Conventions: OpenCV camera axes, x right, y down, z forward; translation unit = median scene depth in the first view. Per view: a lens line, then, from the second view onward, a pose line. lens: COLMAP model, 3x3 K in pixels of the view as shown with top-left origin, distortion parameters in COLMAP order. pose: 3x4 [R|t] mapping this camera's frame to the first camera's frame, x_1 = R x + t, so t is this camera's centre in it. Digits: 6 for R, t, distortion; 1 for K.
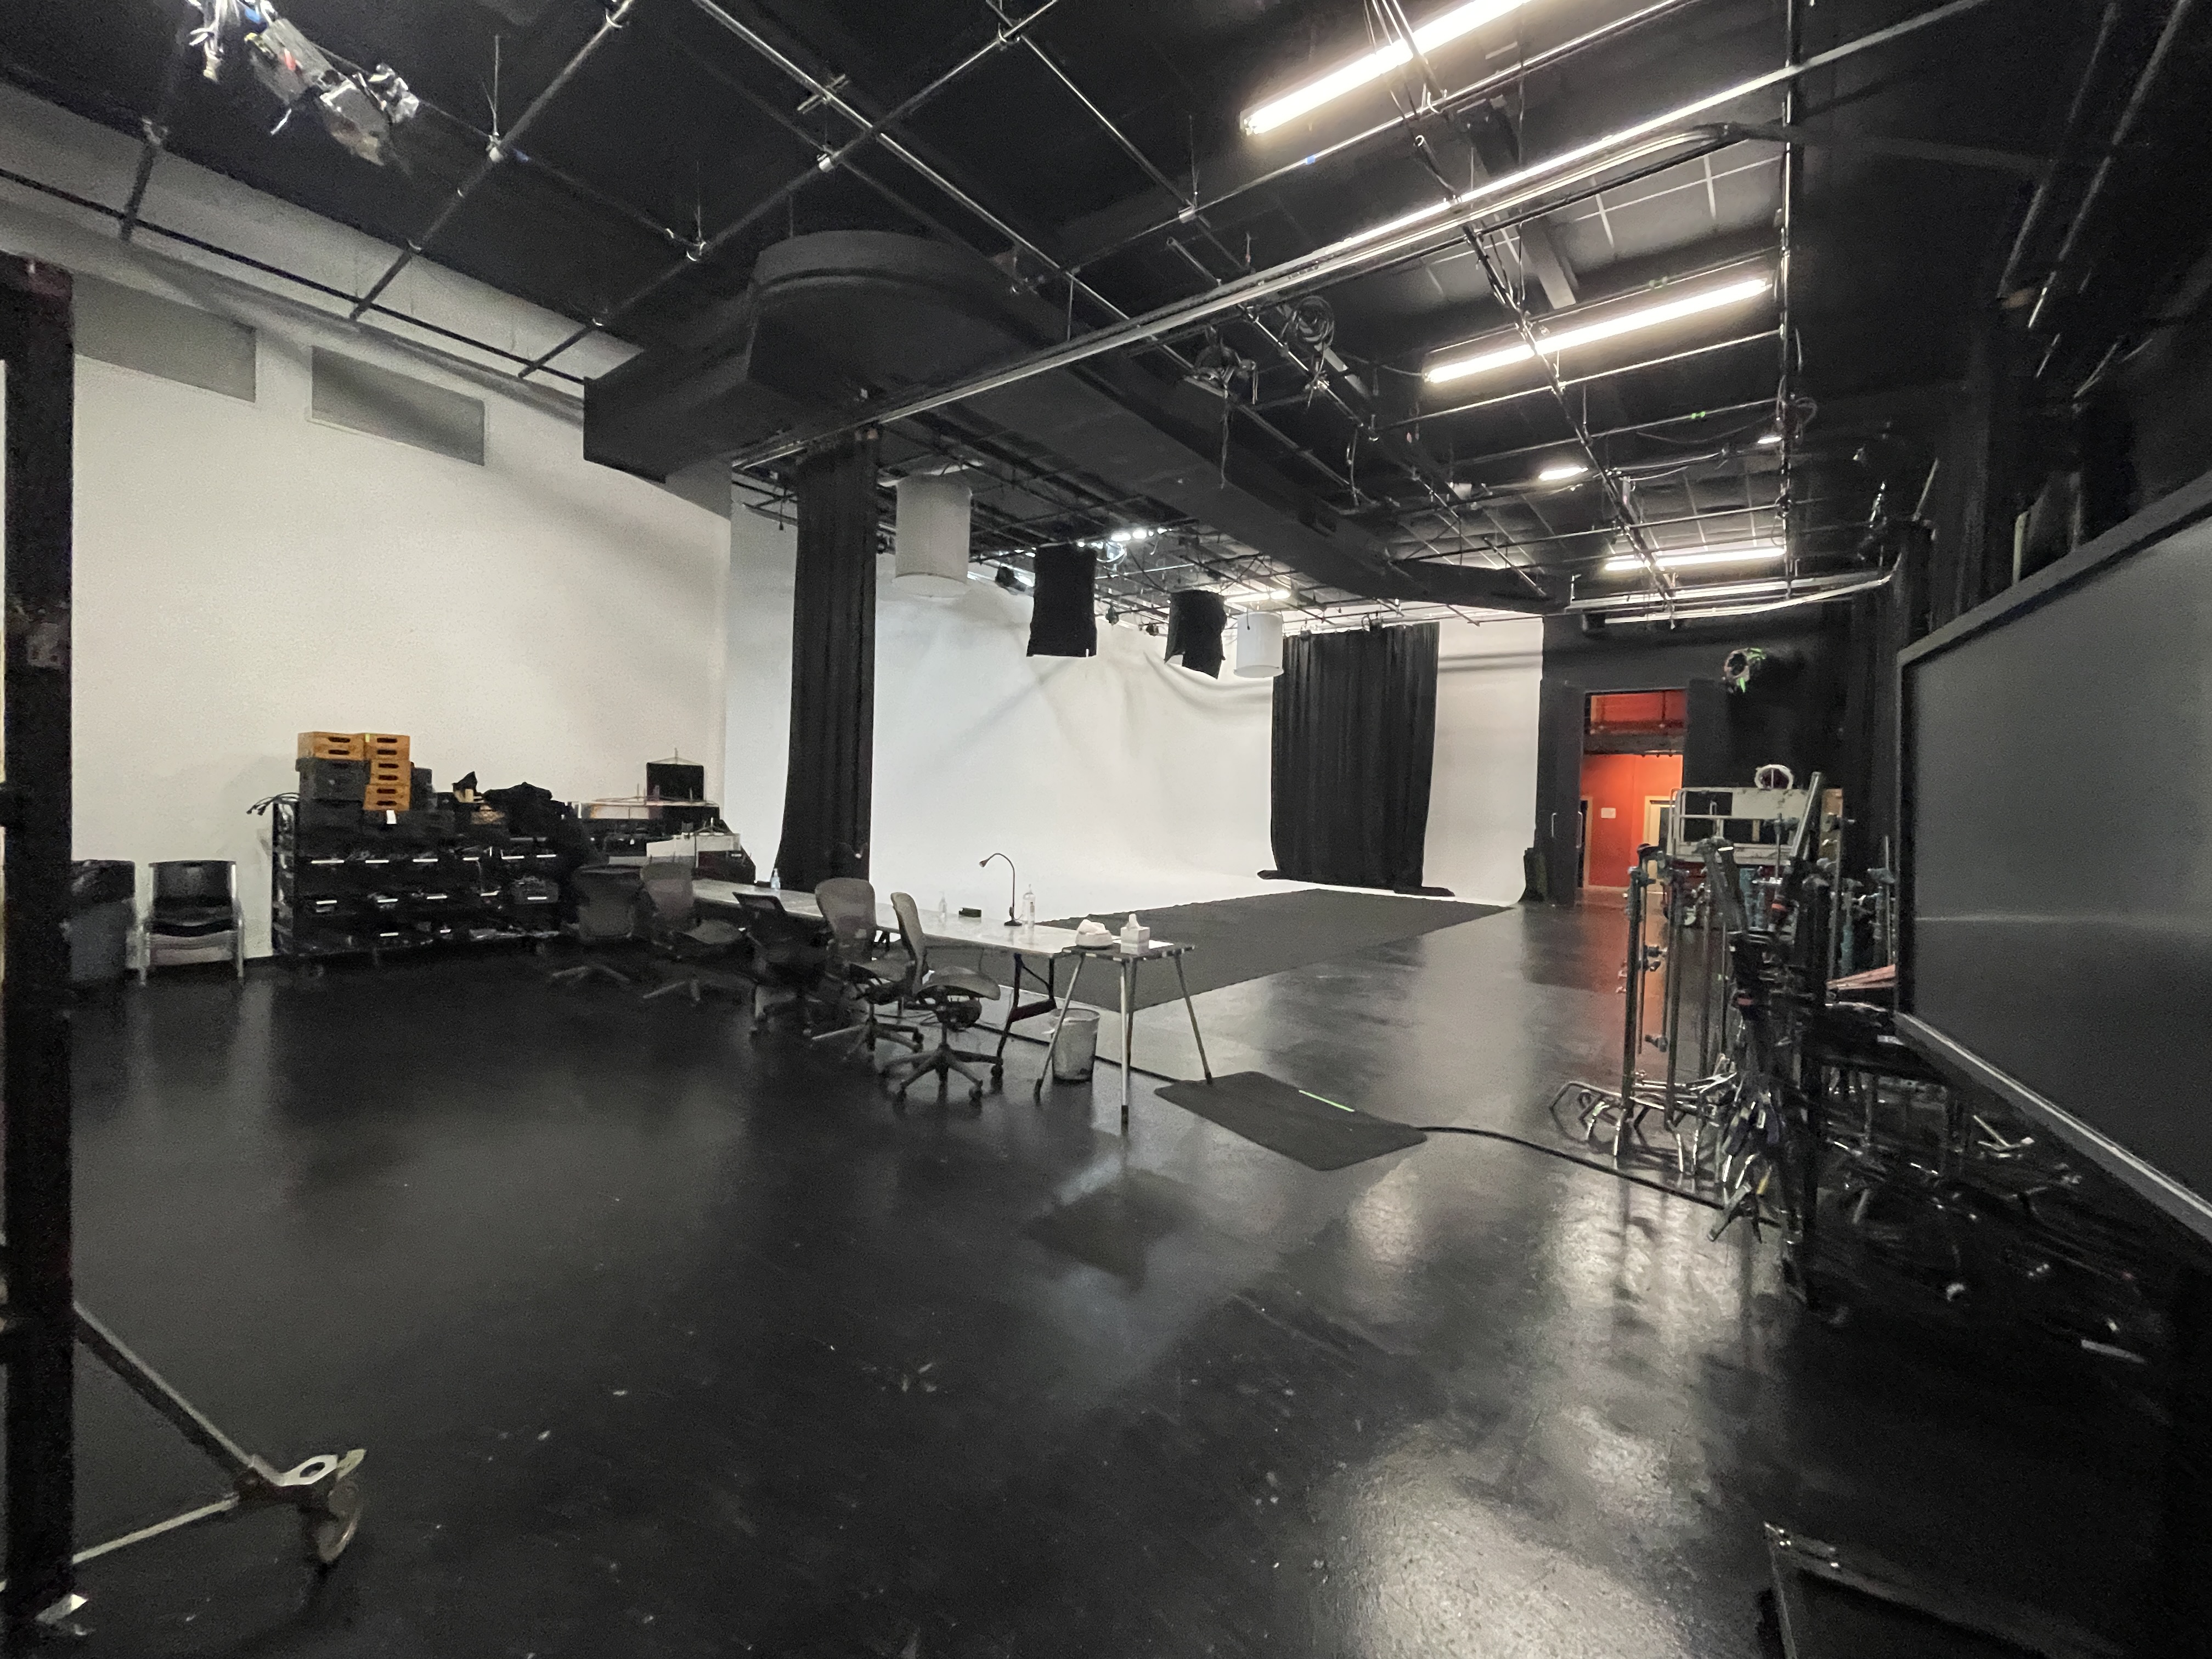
lens RADIAL K [[907.9, 0, 1106.0], [0, 907.9, 829.5], [0, 0, 1]] dist [-0.000878, -0.000027]
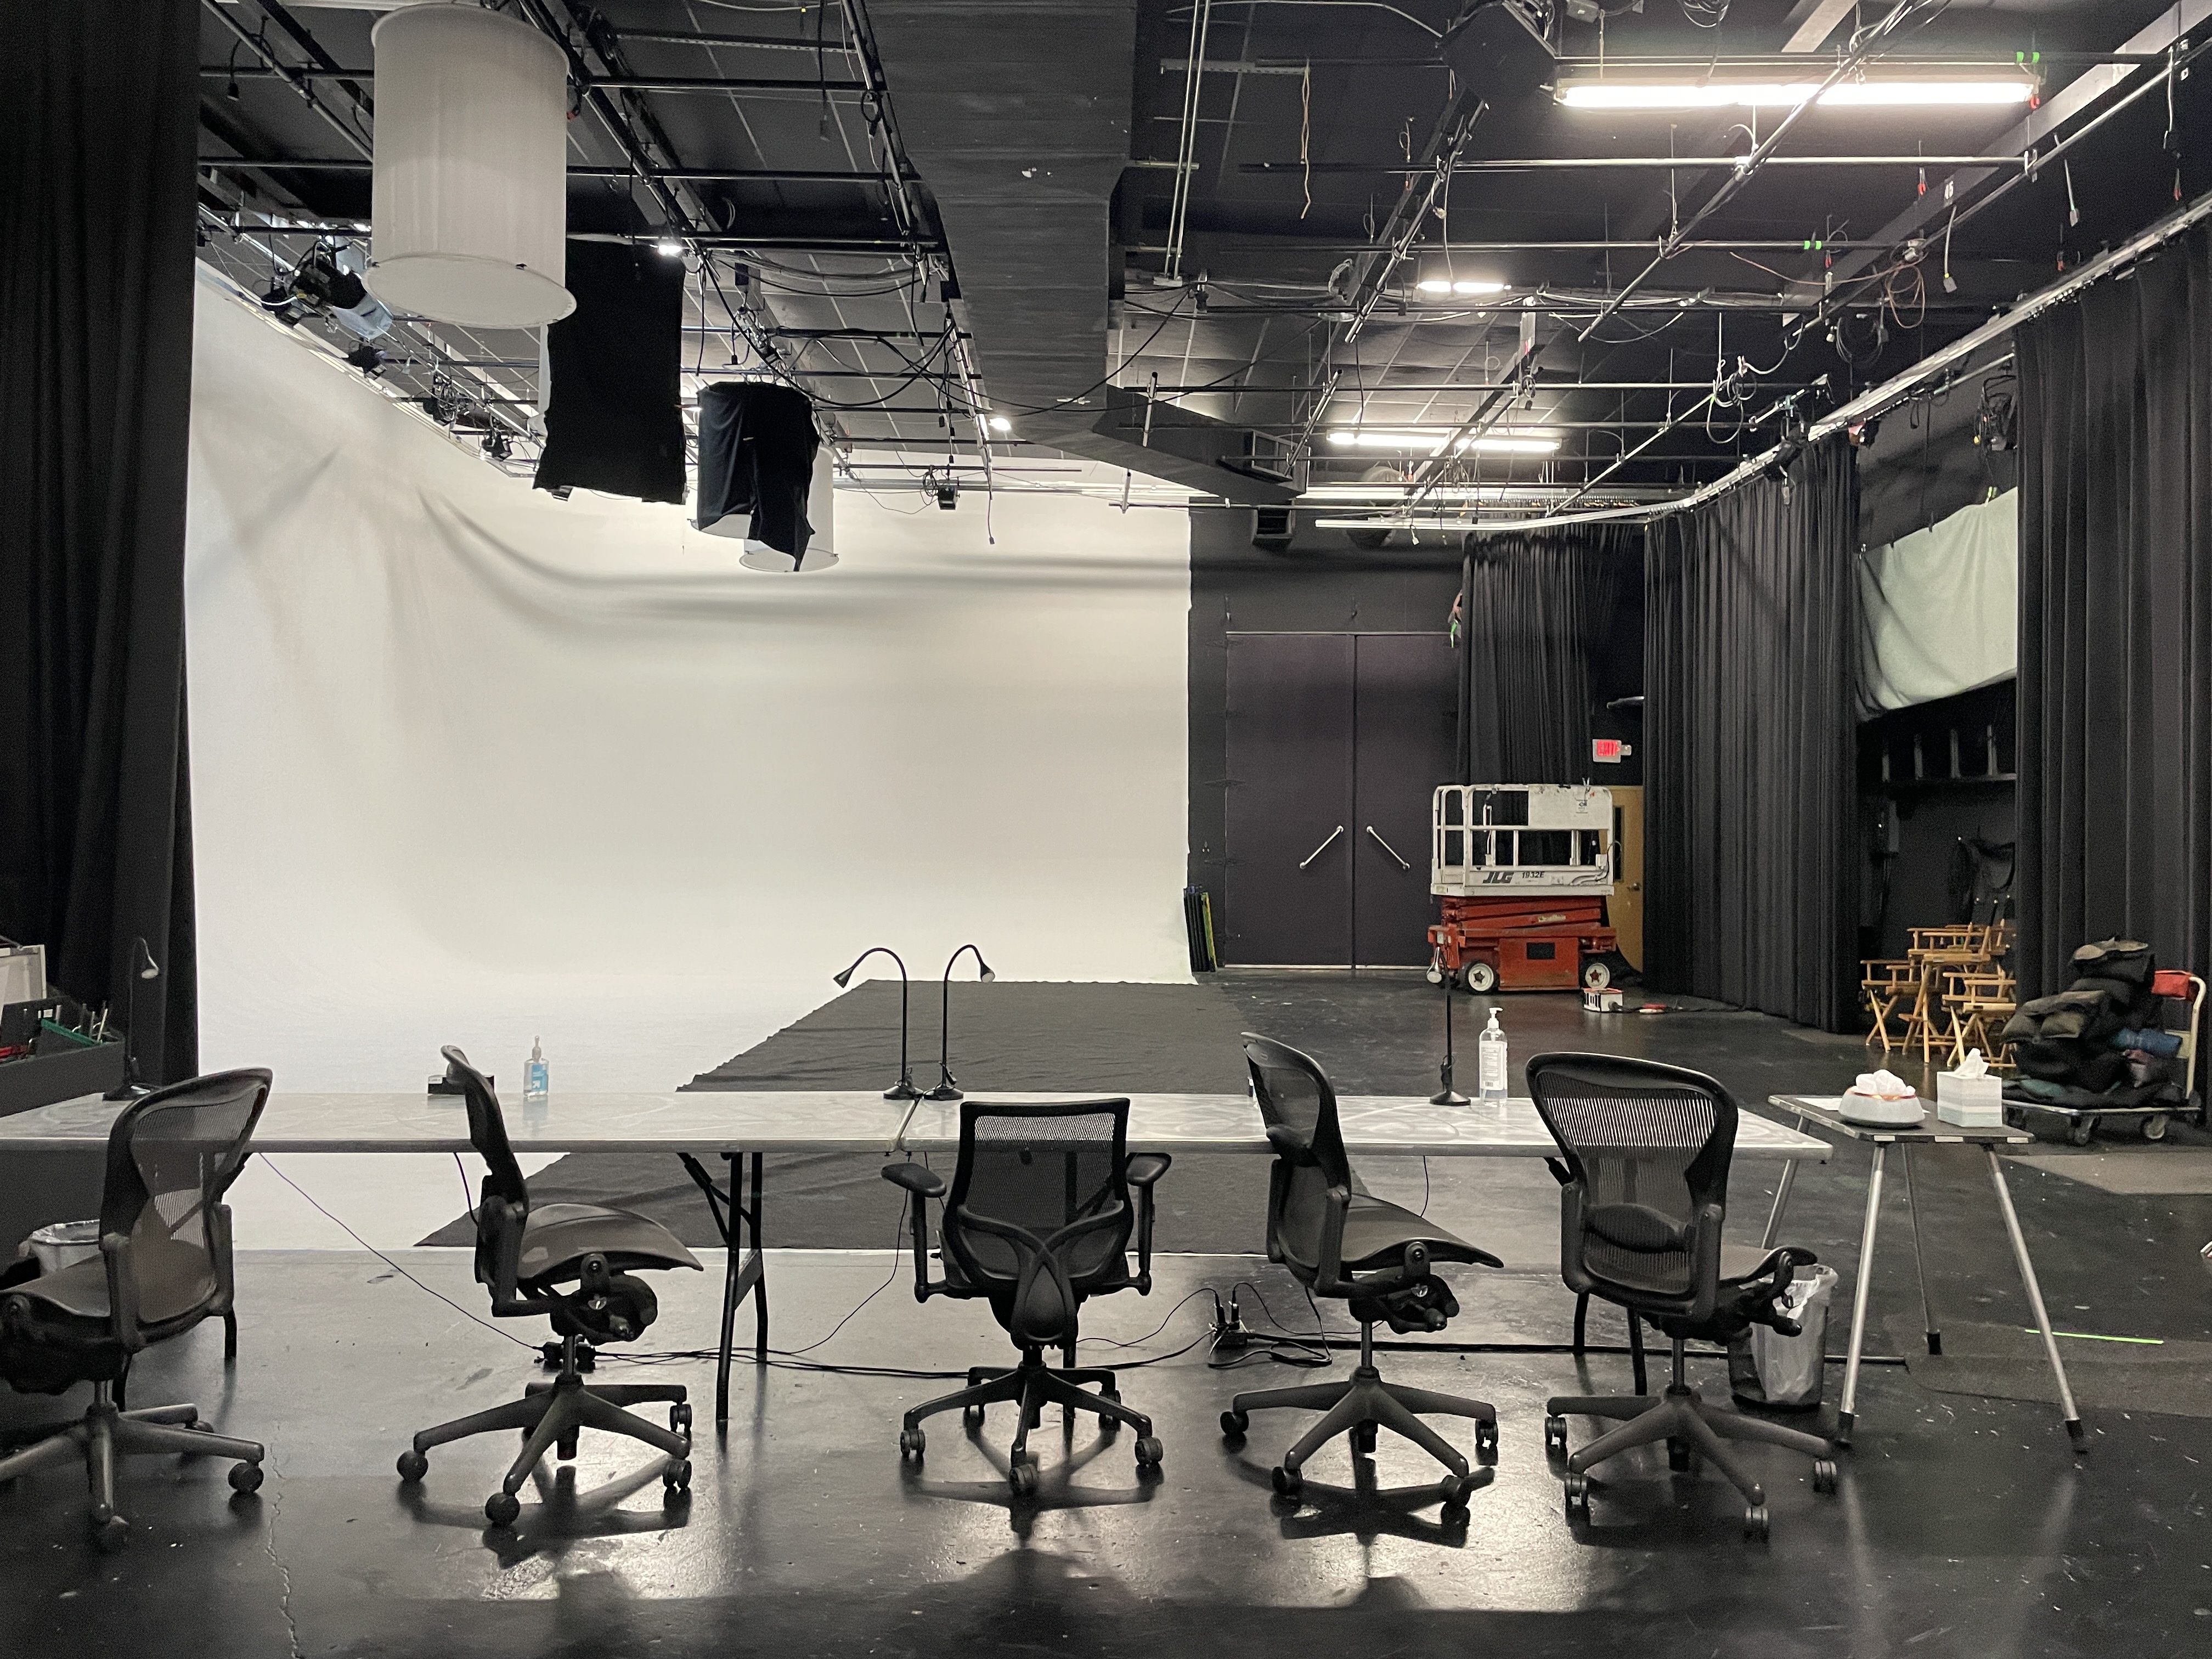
lens RADIAL K [[1675.0, 0, 1106.0], [0, 1675.0, 829.5], [0, 0, 1]] dist [0.111896, -0.127746]
pose [[0.800800, -0.020330, 0.598587, -0.304270], [0.030714, 0.999503, -0.007143, -0.011370], [-0.598144, 0.024105, 0.801026, 0.155538]]
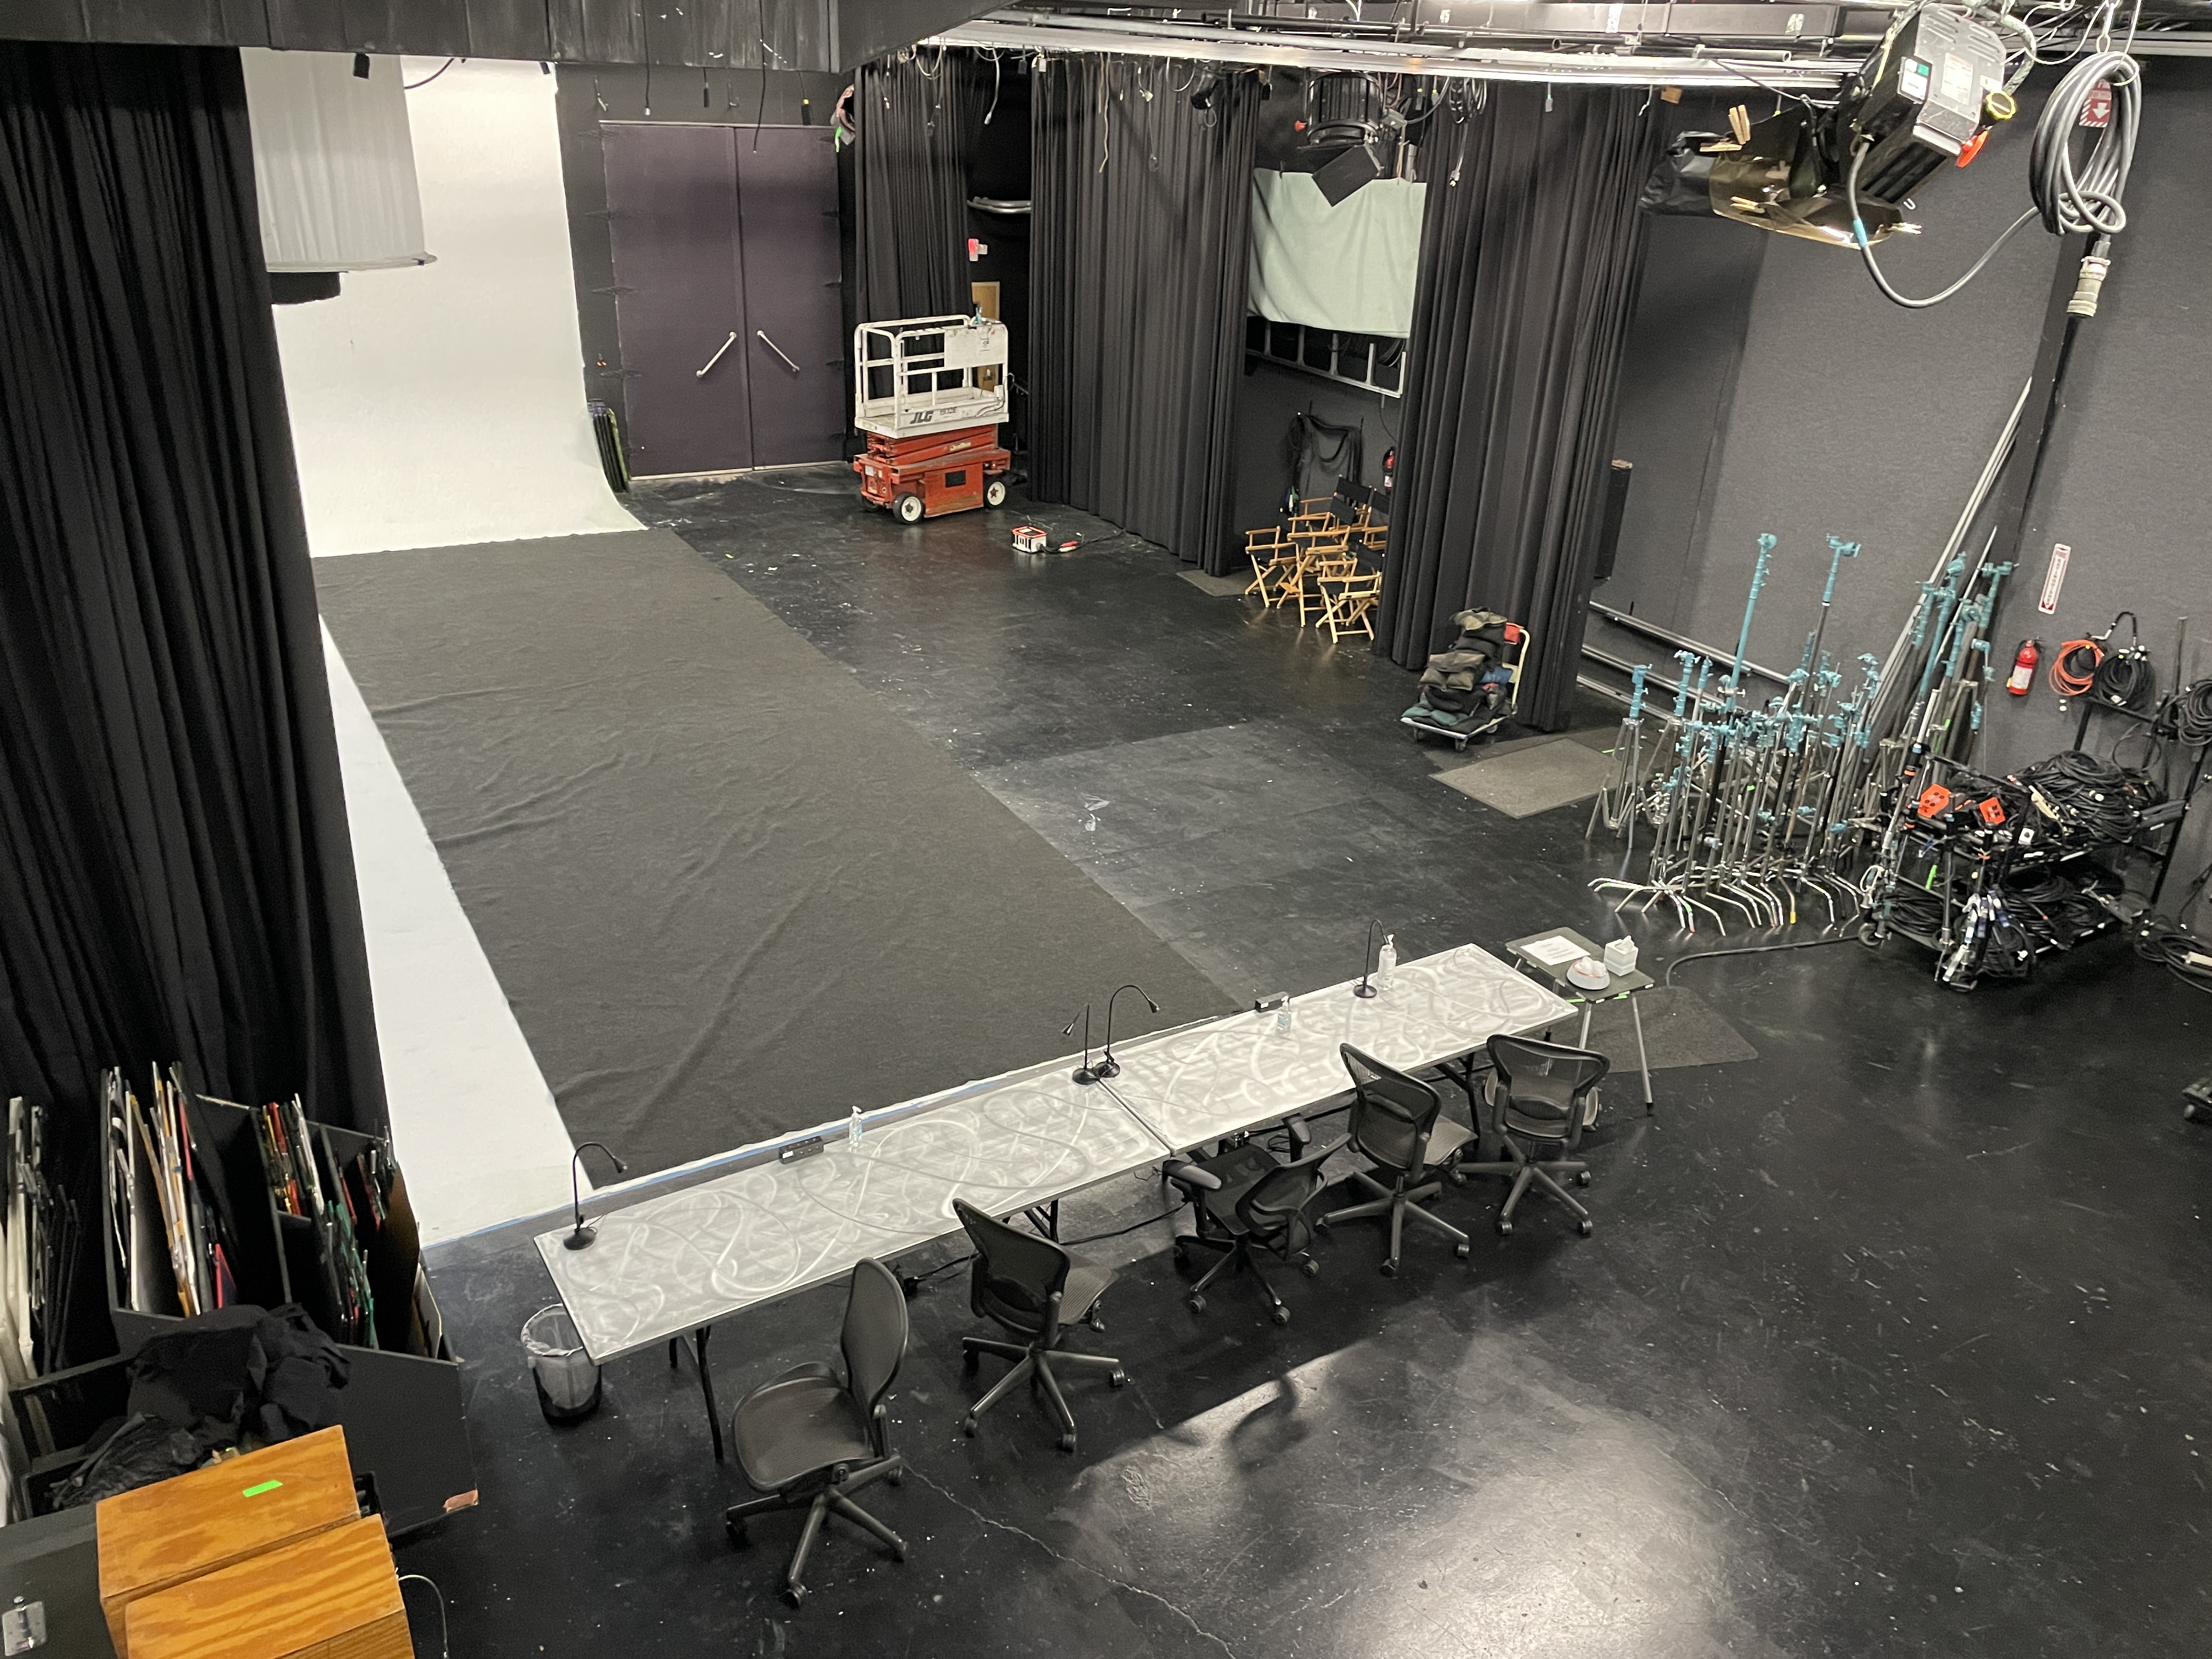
lens RADIAL K [[1675.0, 0, 1106.0], [0, 1675.0, 829.5], [0, 0, 1]] dist [0.111896, -0.127746]
pose [[0.394966, -0.403182, 0.825498, -0.543615], [-0.003029, 0.897977, 0.440031, -0.268485], [-0.918691, -0.176298, 0.353449, 0.278440]]
